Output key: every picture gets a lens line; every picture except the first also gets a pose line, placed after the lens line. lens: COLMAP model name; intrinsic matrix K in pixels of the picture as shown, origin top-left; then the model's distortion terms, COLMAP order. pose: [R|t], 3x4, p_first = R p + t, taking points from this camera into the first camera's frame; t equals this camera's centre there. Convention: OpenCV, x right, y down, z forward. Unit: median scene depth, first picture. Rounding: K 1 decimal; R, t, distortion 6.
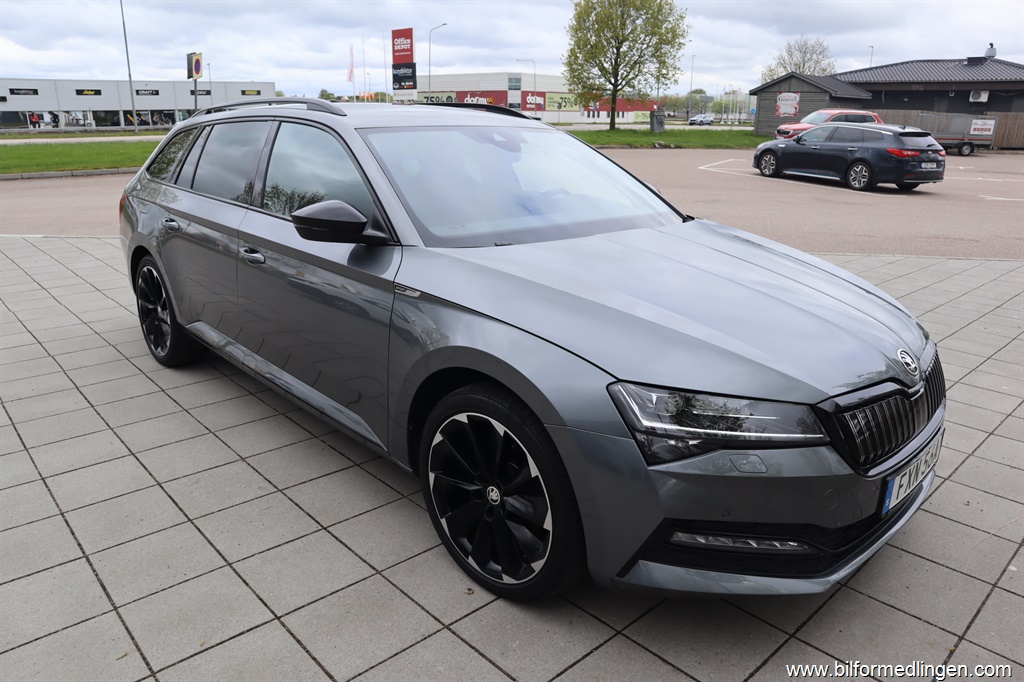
lens RADIAL K [[720.1, 0, 513.0], [0, 720.1, 340.6], [0, 0, 1]] dist [-0.108645, 0.066207]
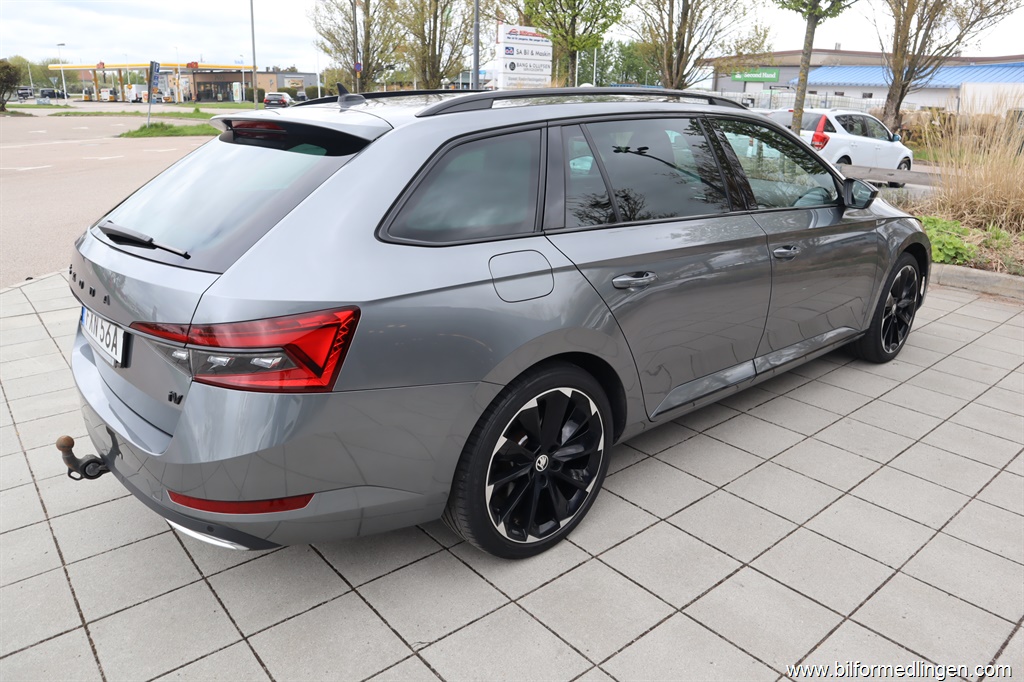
lens RADIAL K [[720.1, 0, 514.1], [0, 720.1, 343.7], [0, 0, 1]] dist [-0.108645, 0.066207]
pose [[0.053744, -0.340756, 0.938614, -0.117106], [0.288697, 0.905133, 0.312071, -0.036331], [-0.955911, 0.254203, 0.147021, 0.106364]]
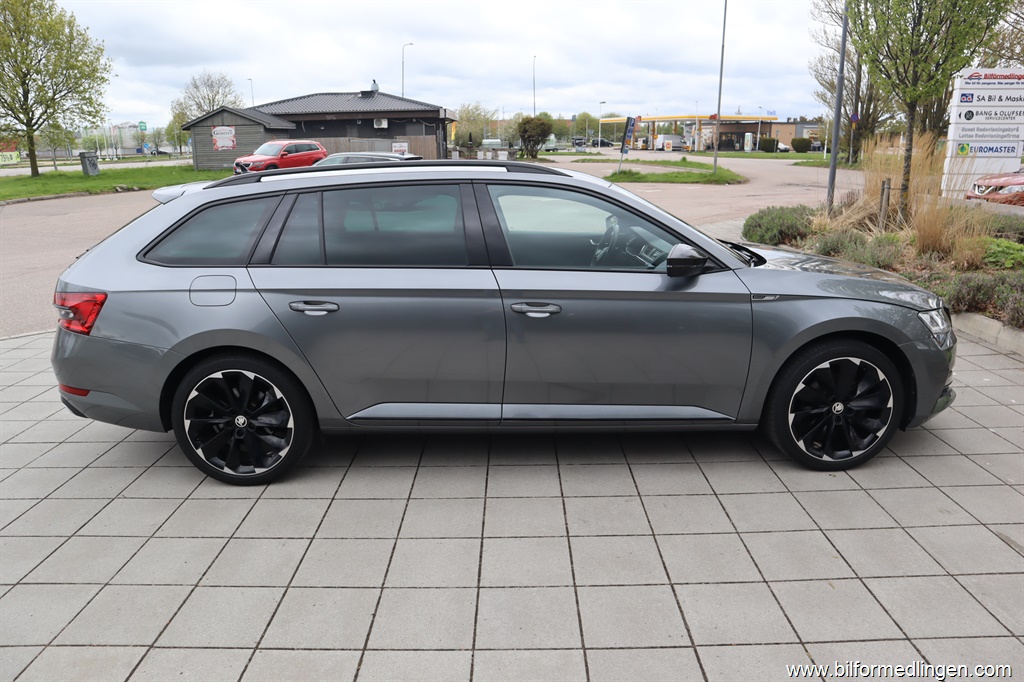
lens RADIAL K [[720.1, 0, 511.6], [0, 720.1, 342.6], [0, 0, 1]] dist [-0.108645, 0.066207]
pose [[0.685528, -0.216042, 0.695253, -0.097736], [0.241464, 0.968374, 0.062825, -0.012435], [-0.686838, 0.124811, 0.716014, 0.021508]]
